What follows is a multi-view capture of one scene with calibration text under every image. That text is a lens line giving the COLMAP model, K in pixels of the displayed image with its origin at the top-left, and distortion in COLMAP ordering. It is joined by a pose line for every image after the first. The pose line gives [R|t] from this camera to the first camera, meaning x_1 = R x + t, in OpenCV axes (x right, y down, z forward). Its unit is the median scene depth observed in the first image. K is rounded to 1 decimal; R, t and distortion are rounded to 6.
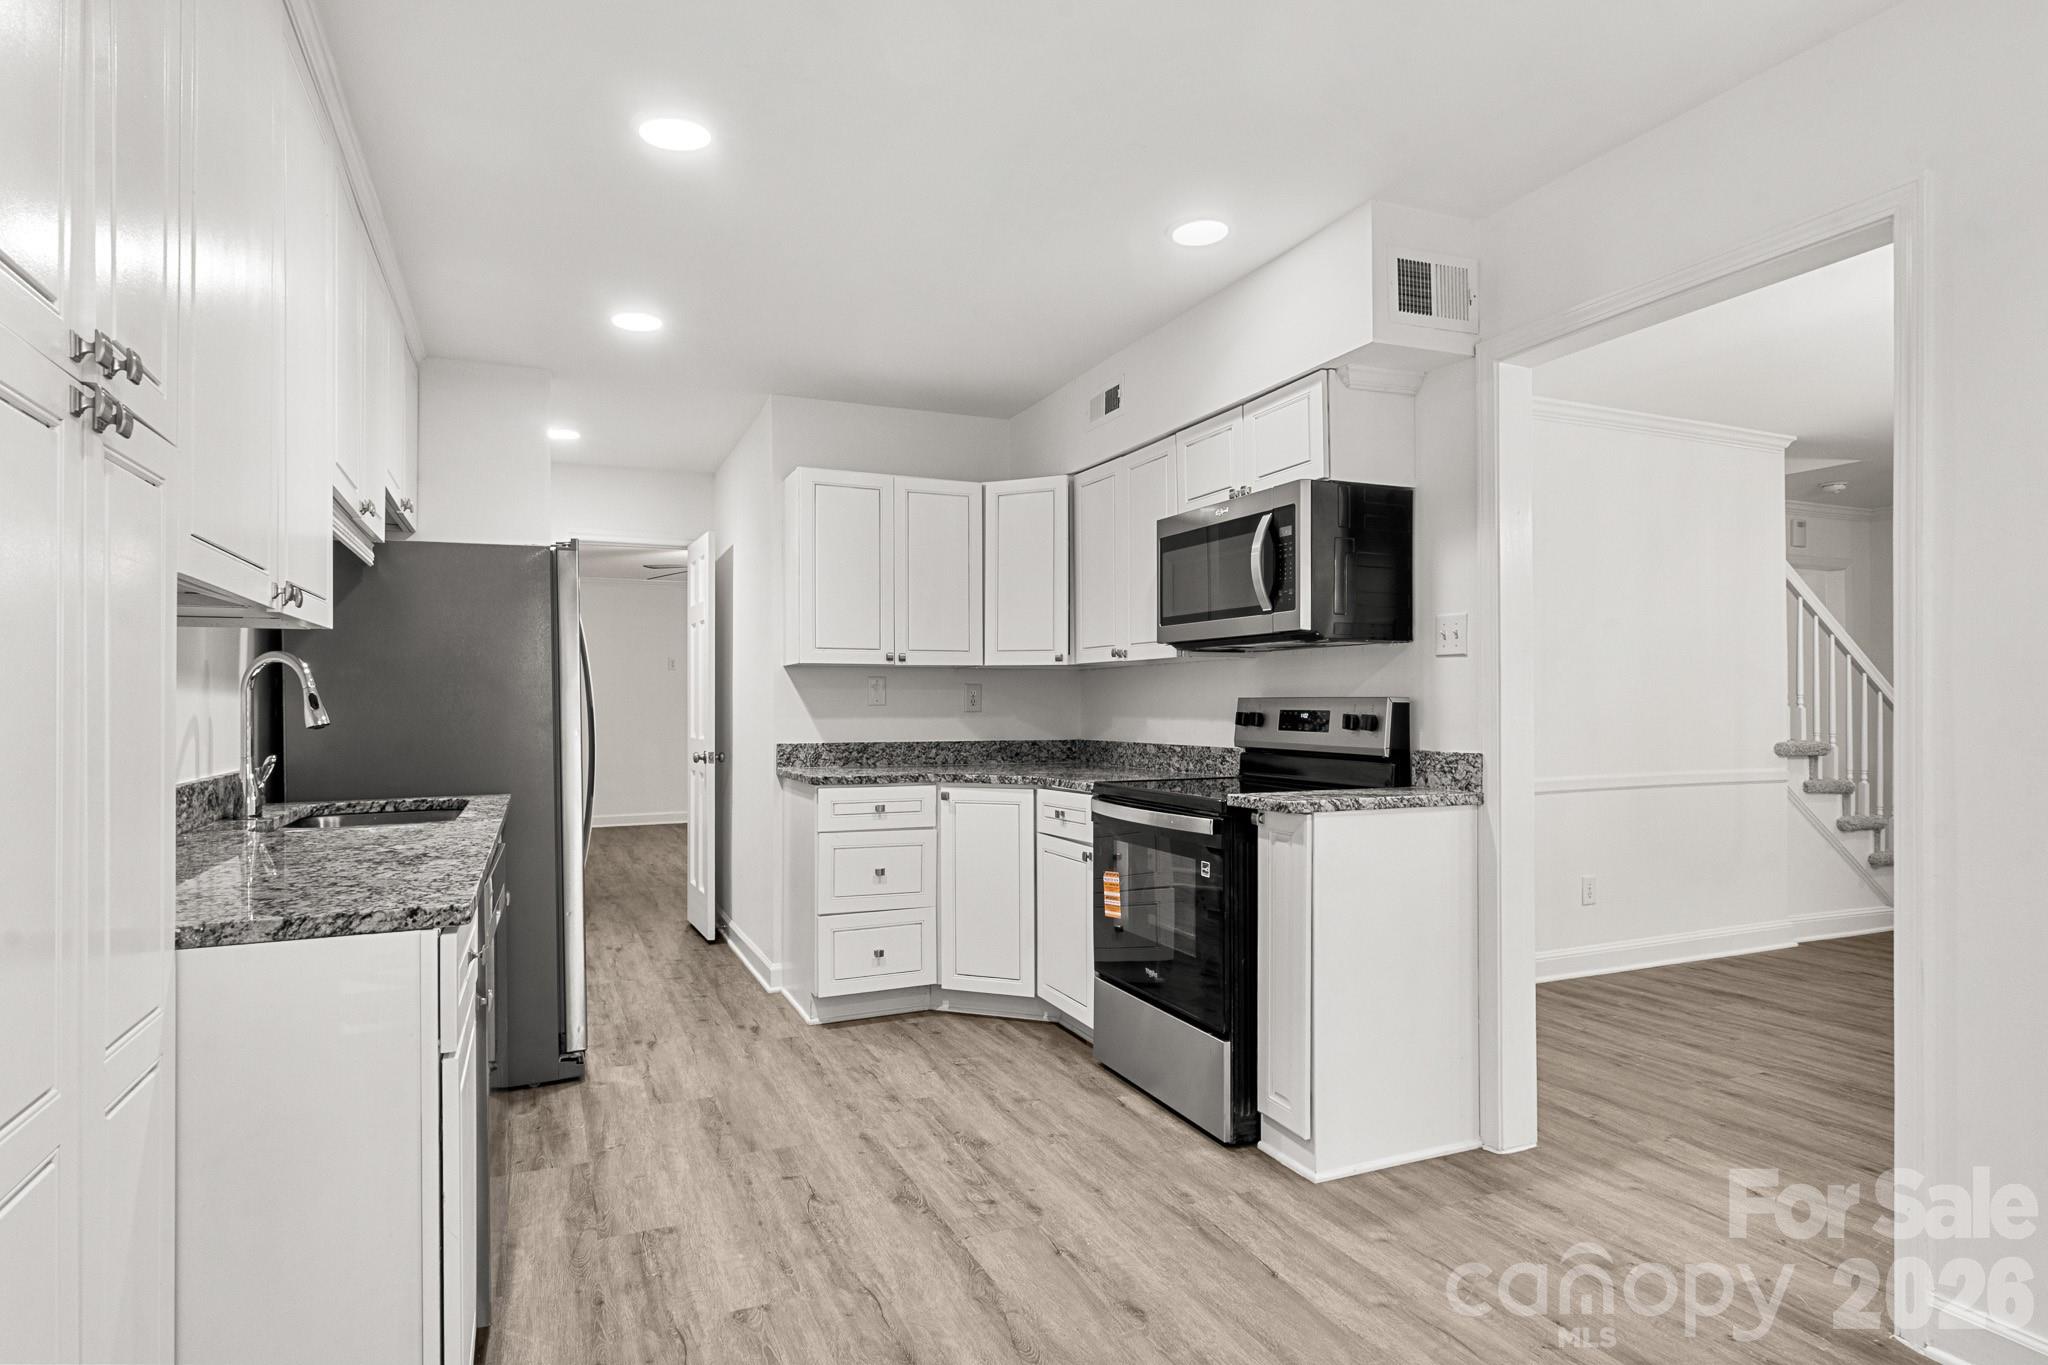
lens RADIAL K [[1123.7, 0, 1020.4], [0, 1123.7, 687.8], [0, 0, 1]] dist [-0.001379, 0.000113]
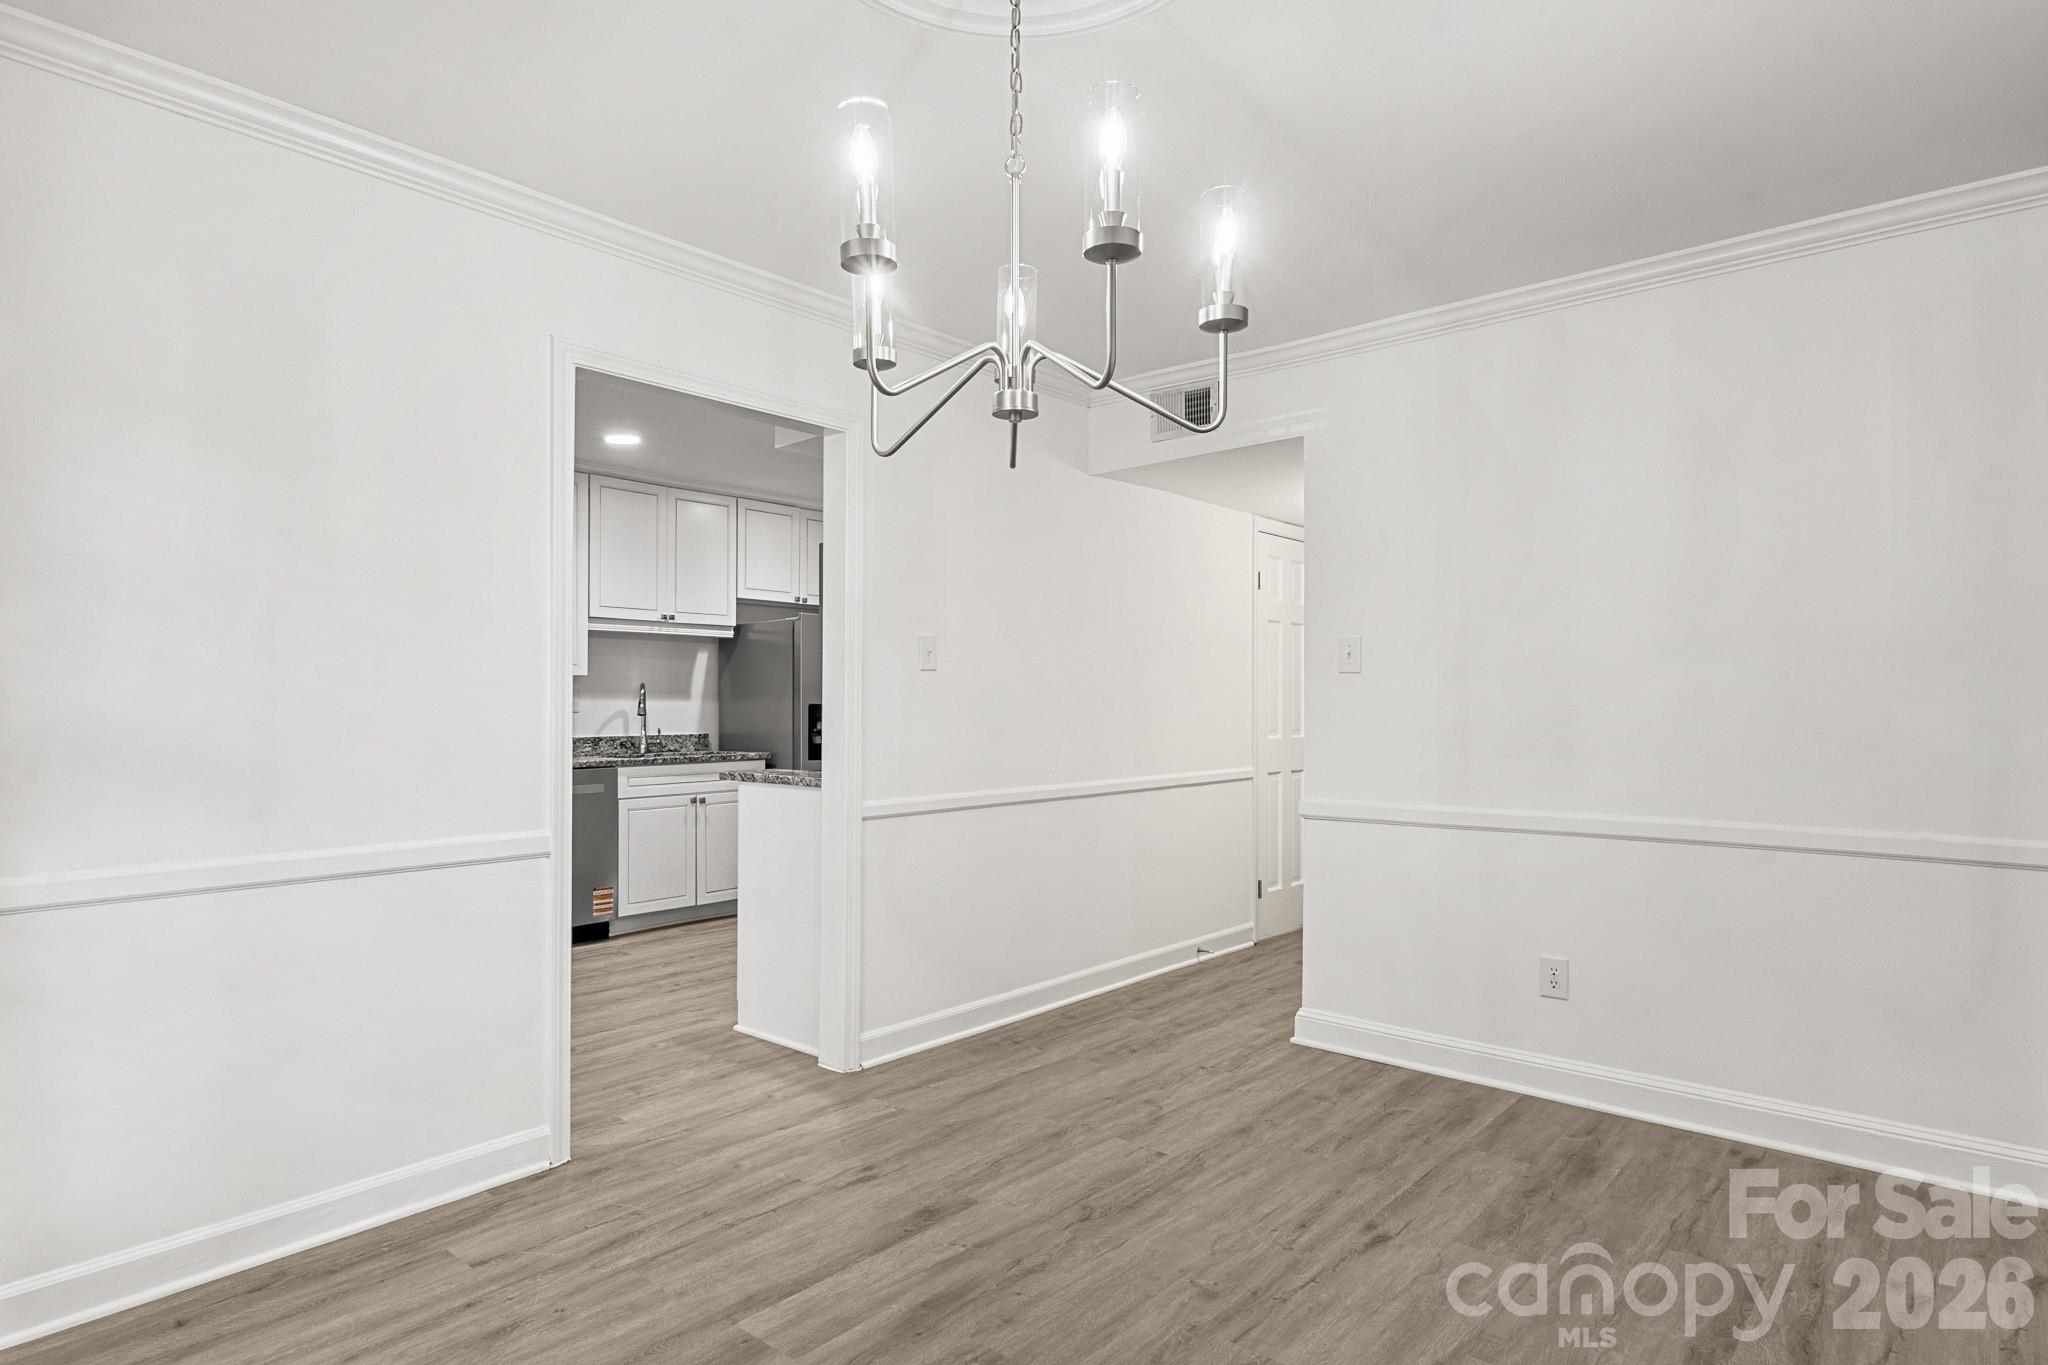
lens RADIAL K [[1123.7, 0, 1017.3], [0, 1123.7, 691.2], [0, 0, 1]] dist [-0.001379, 0.000113]
pose [[0.430312, -0.006102, -0.902659, 1.702380], [0.008076, 0.999963, -0.002910, -0.000311], [0.902644, -0.006038, 0.430346, 0.673452]]
